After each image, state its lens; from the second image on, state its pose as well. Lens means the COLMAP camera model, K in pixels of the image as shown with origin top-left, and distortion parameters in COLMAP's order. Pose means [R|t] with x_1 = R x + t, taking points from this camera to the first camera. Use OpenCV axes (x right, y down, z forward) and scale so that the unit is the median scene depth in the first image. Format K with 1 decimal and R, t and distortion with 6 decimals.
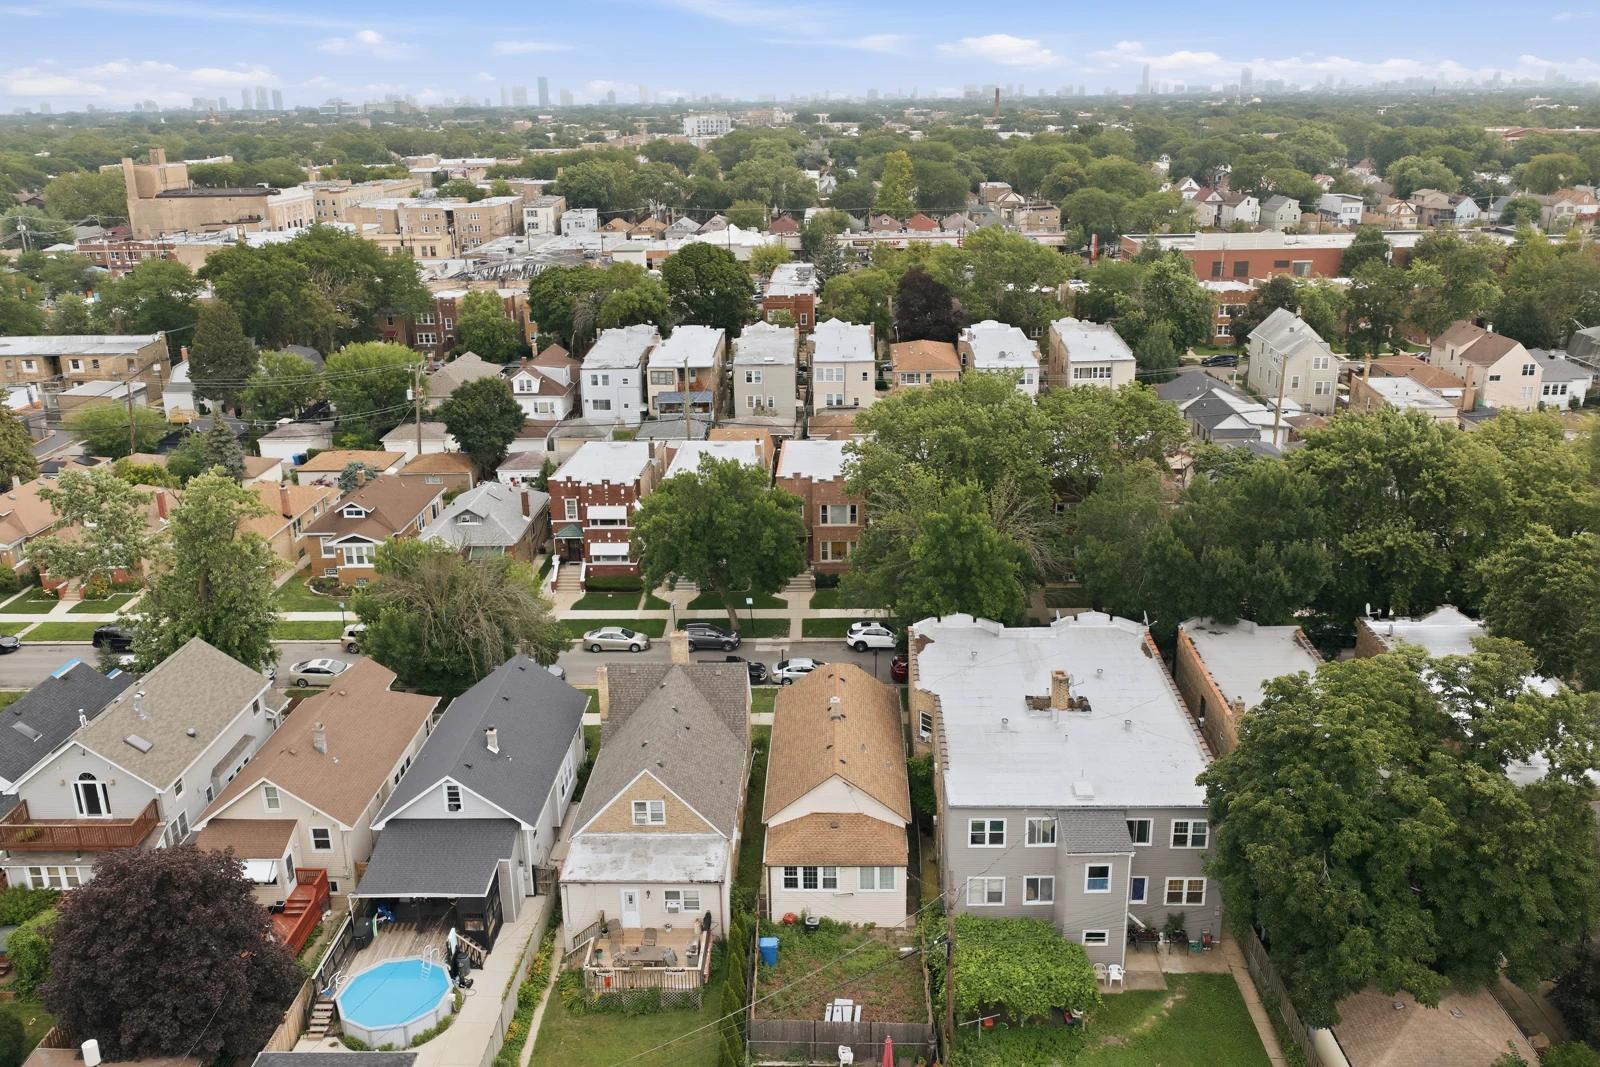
lens RADIAL K [[1318.8, 0, 801.7], [0, 1318.8, 540.6], [0, 0, 1]] dist [0.022941, -0.038991]
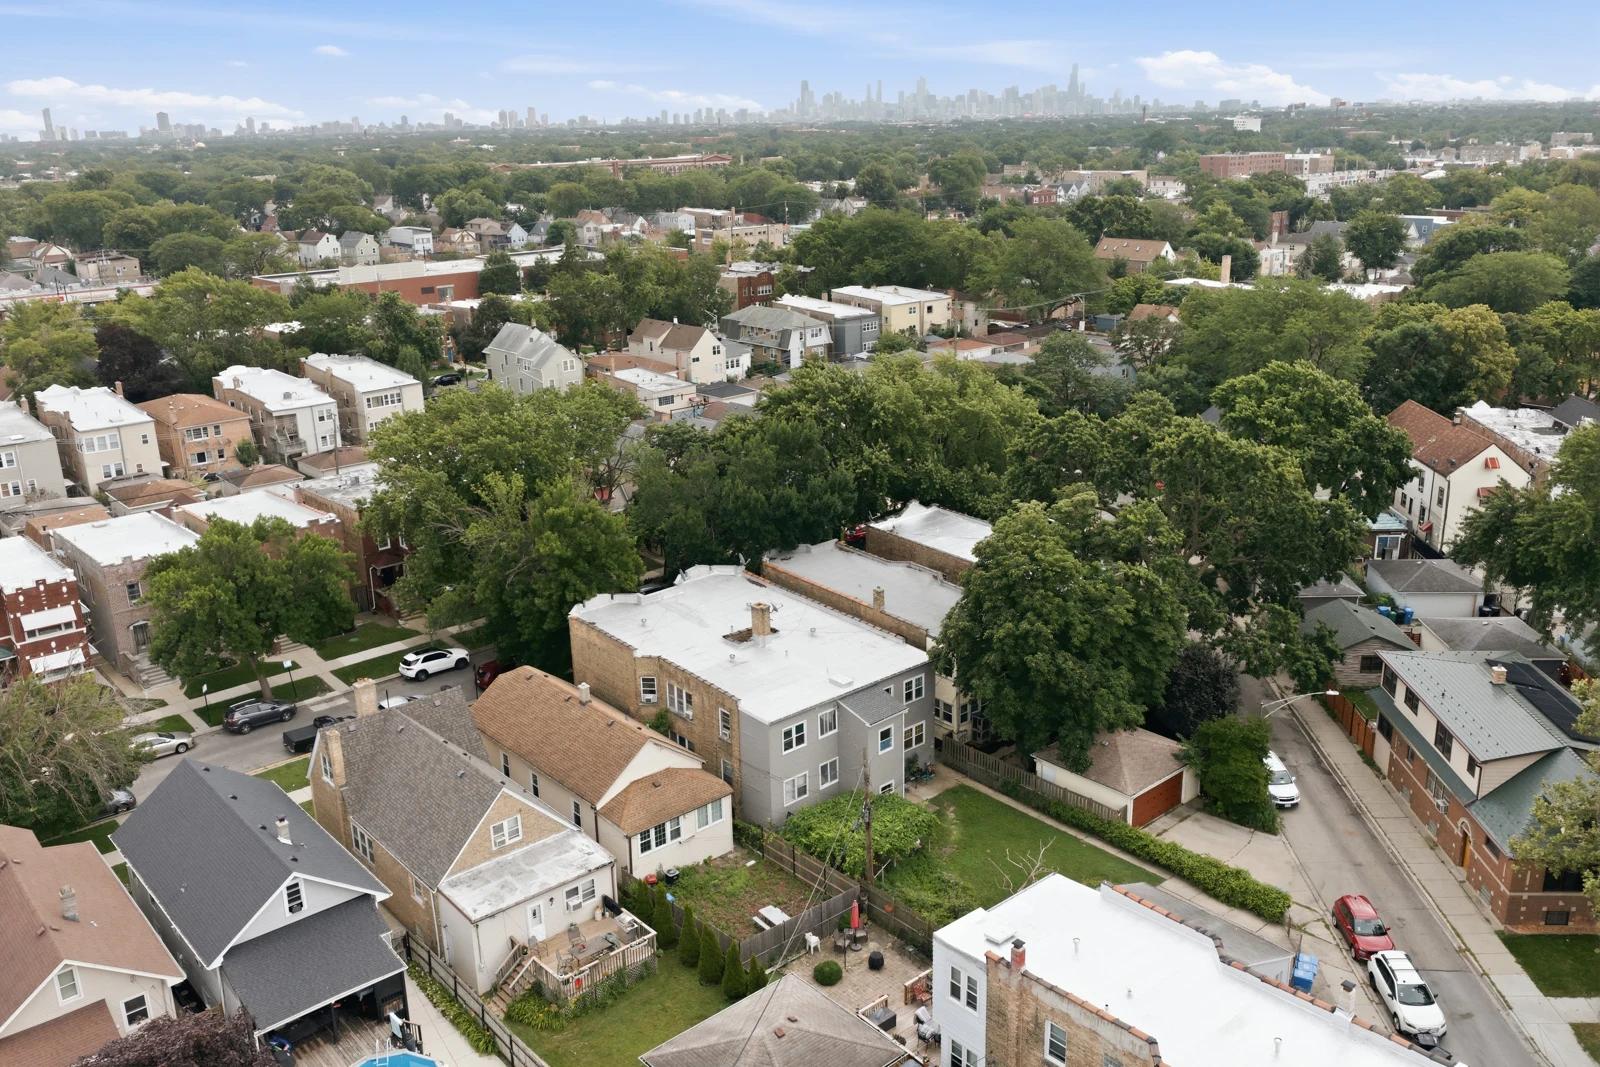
lens RADIAL K [[1318.8, 0, 808.3], [0, 1318.8, 531.6], [0, 0, 1]] dist [0.022941, -0.038991]
pose [[0.735893, -0.202776, 0.646022, -0.354140], [0.226169, 0.972917, 0.047750, -0.006103], [-0.638208, 0.110971, 0.761824, 0.048565]]
